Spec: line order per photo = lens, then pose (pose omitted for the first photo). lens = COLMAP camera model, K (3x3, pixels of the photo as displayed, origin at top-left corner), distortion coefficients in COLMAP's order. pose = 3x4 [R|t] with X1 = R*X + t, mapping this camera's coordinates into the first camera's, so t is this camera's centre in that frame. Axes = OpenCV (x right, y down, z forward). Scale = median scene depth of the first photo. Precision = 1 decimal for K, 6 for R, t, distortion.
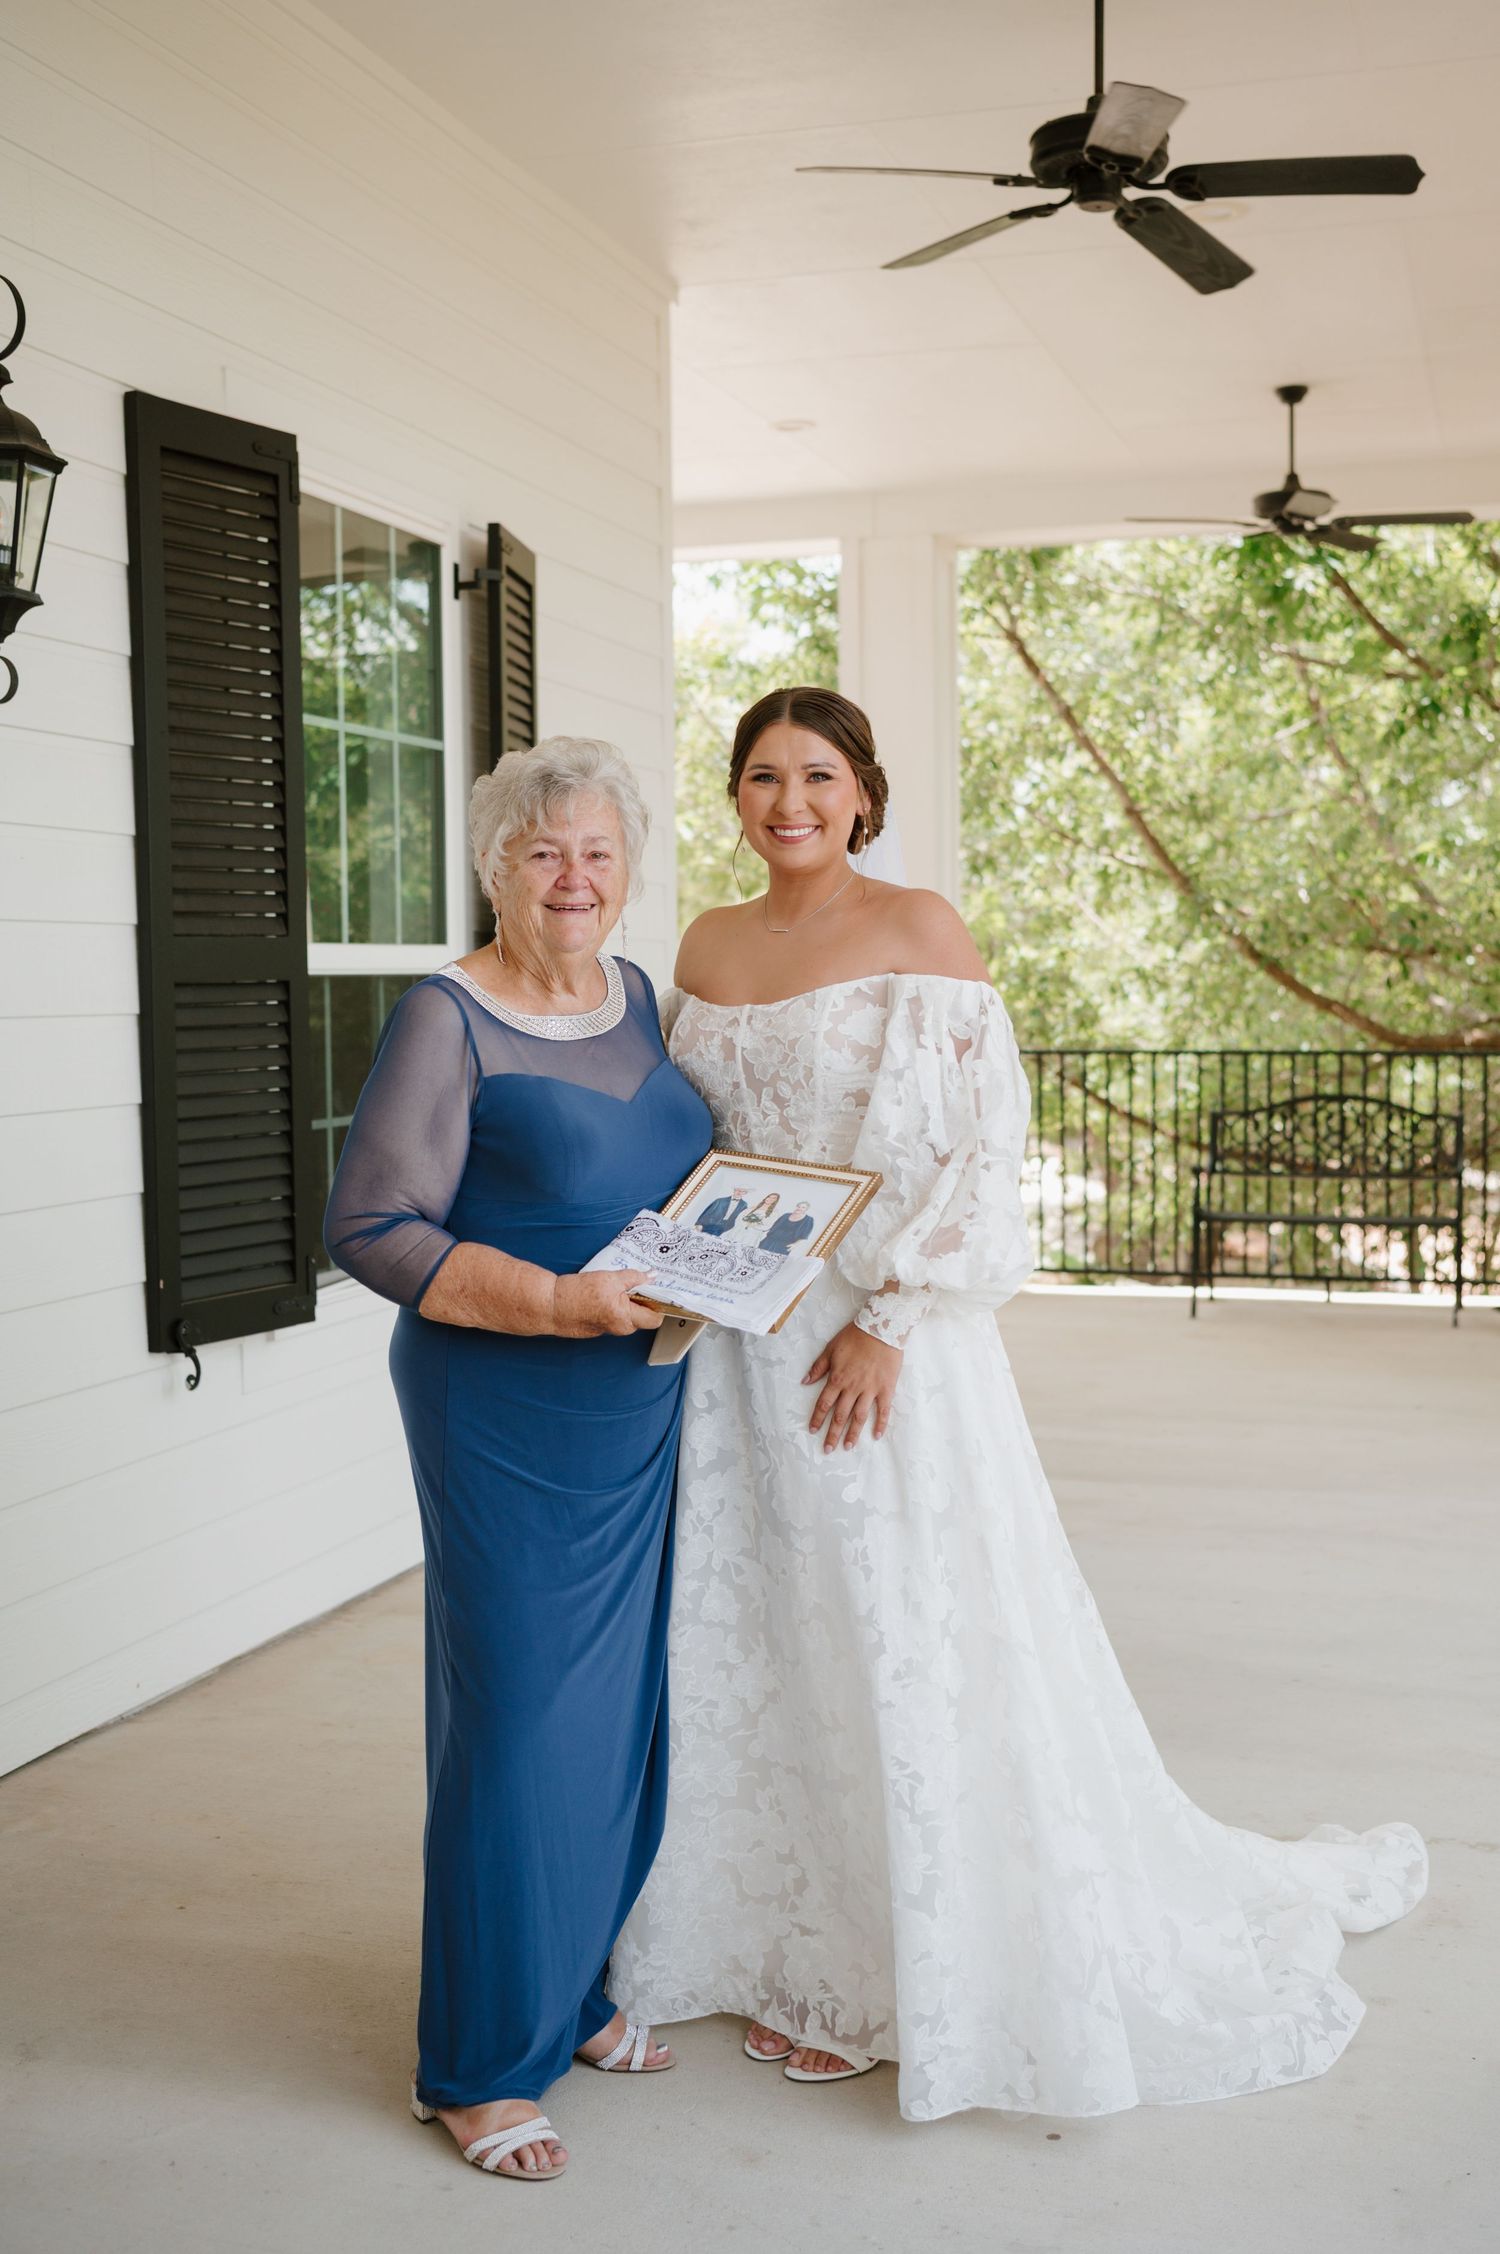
lens RADIAL K [[2214.1, 0, 758.1], [0, 2214.1, 1101.5], [0, 0, 1]] dist [-0.004862, -0.015204]
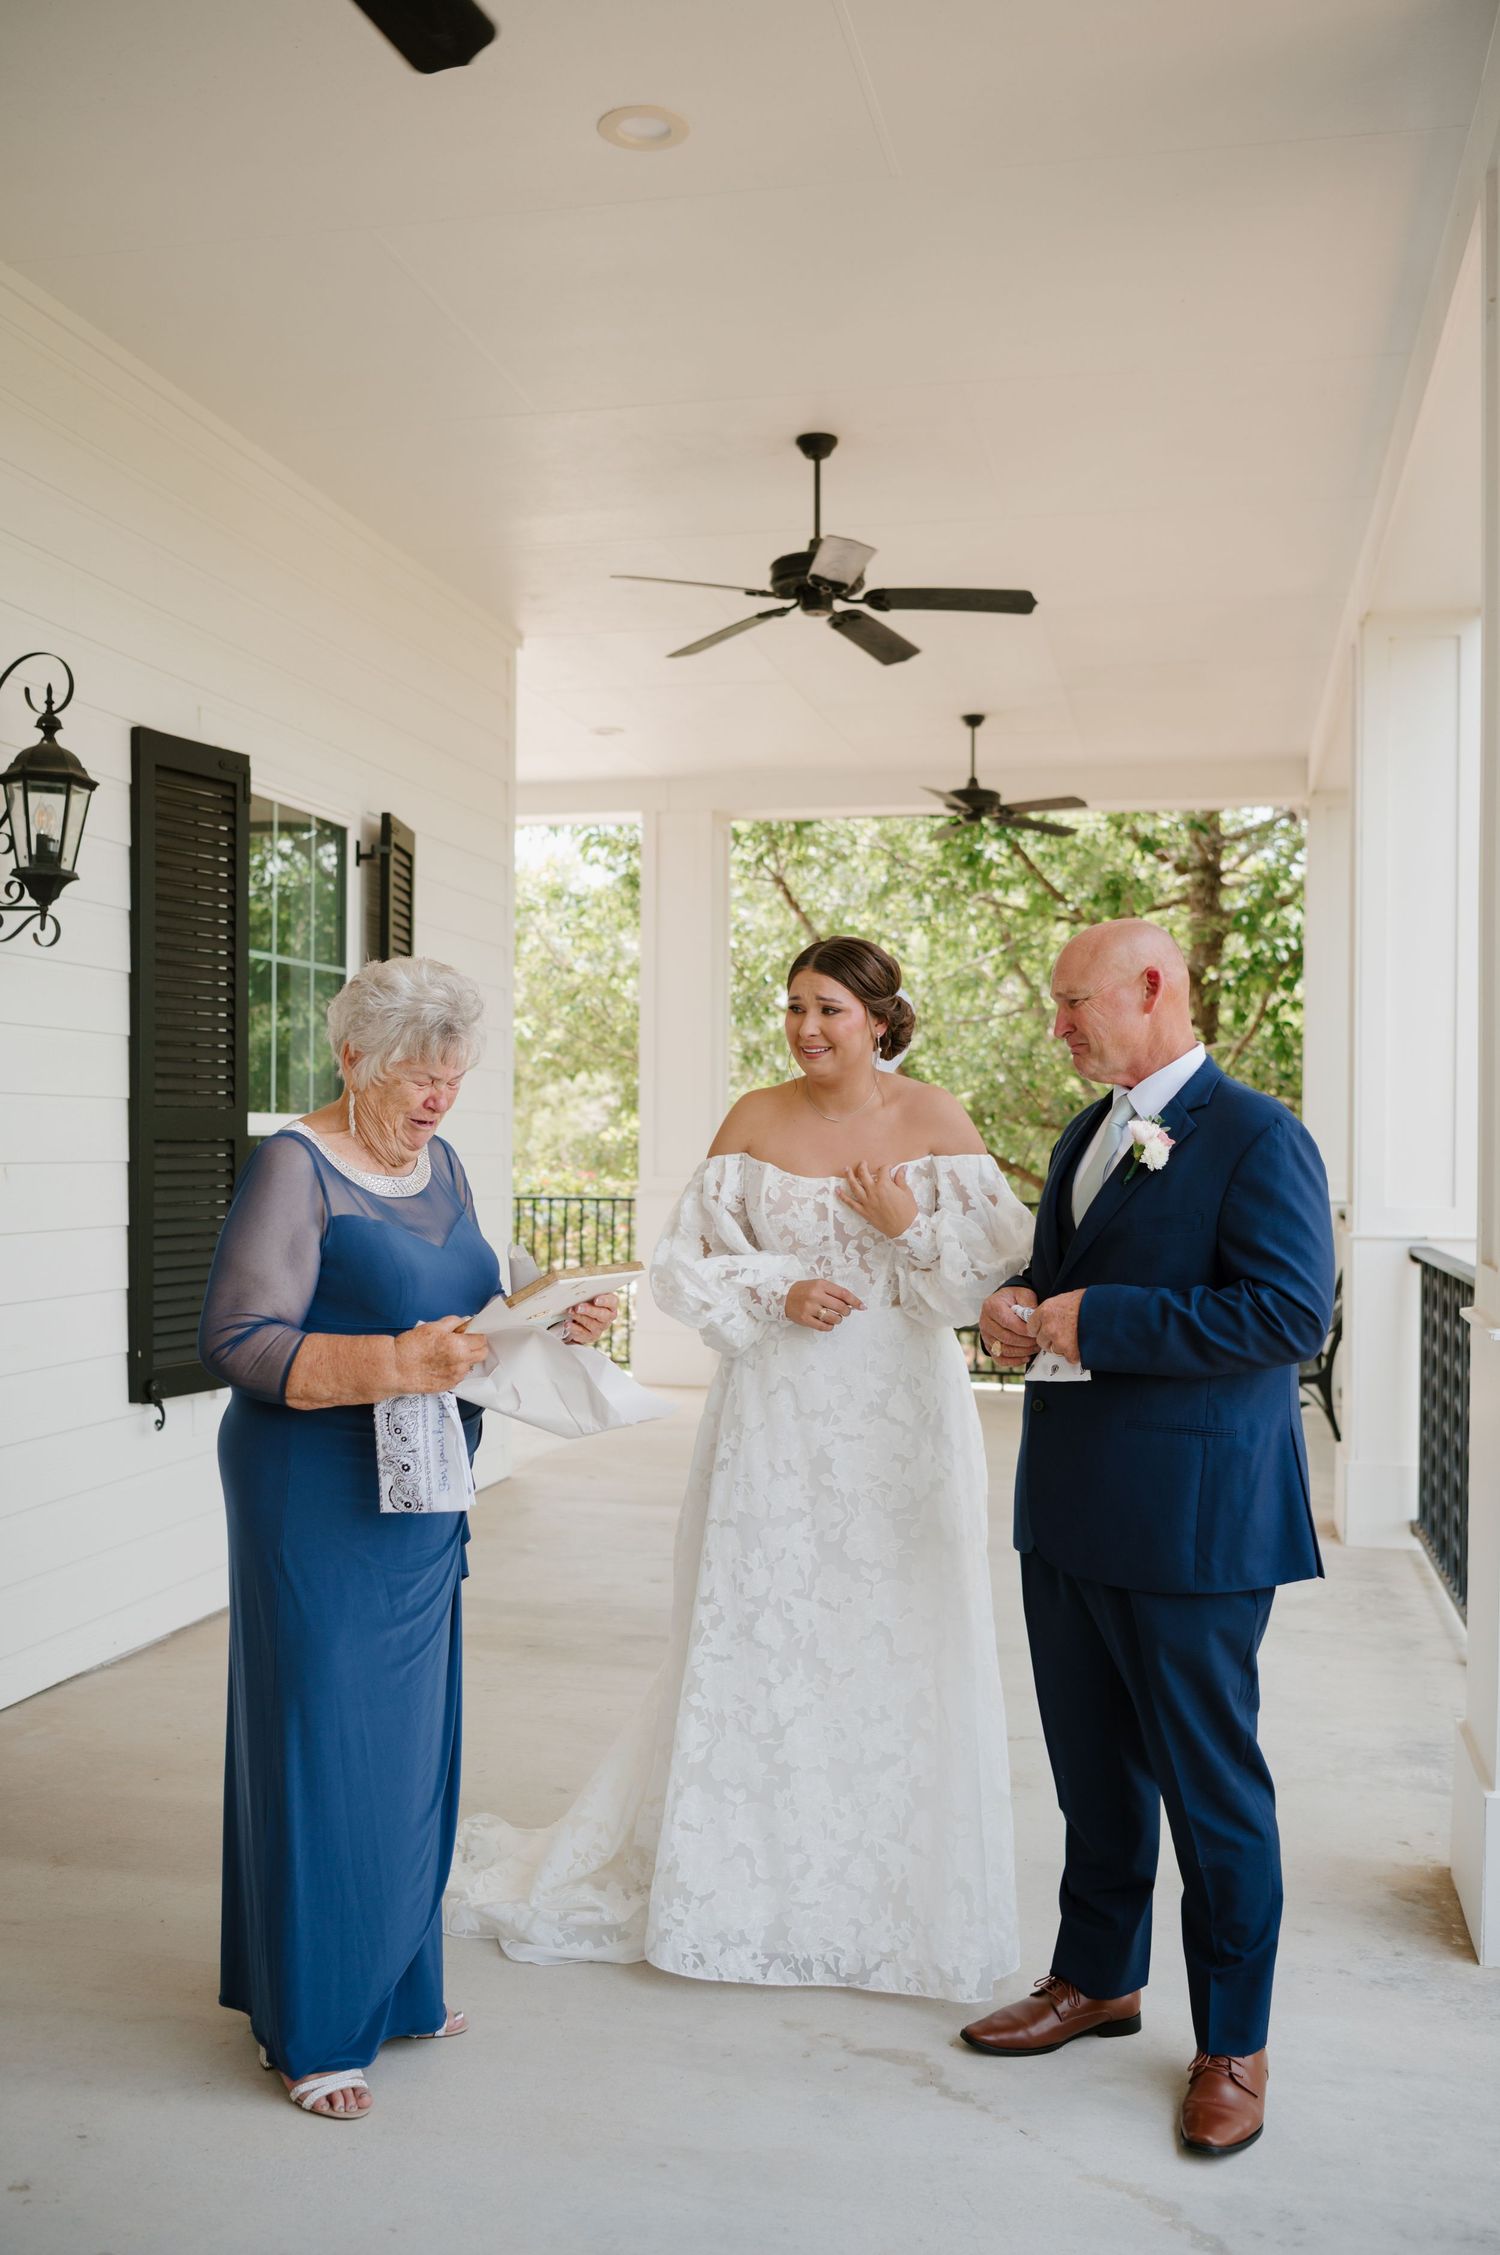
lens RADIAL K [[2002.5, 0, 751.9], [0, 2002.5, 1157.5], [0, 0, 1]] dist [-0.006451, -0.004982]
pose [[0.996458, 0.016569, 0.082442, 0.009712], [-0.012824, 0.998871, -0.045749, 0.009893], [-0.083107, 0.044530, 0.995545, -0.269520]]
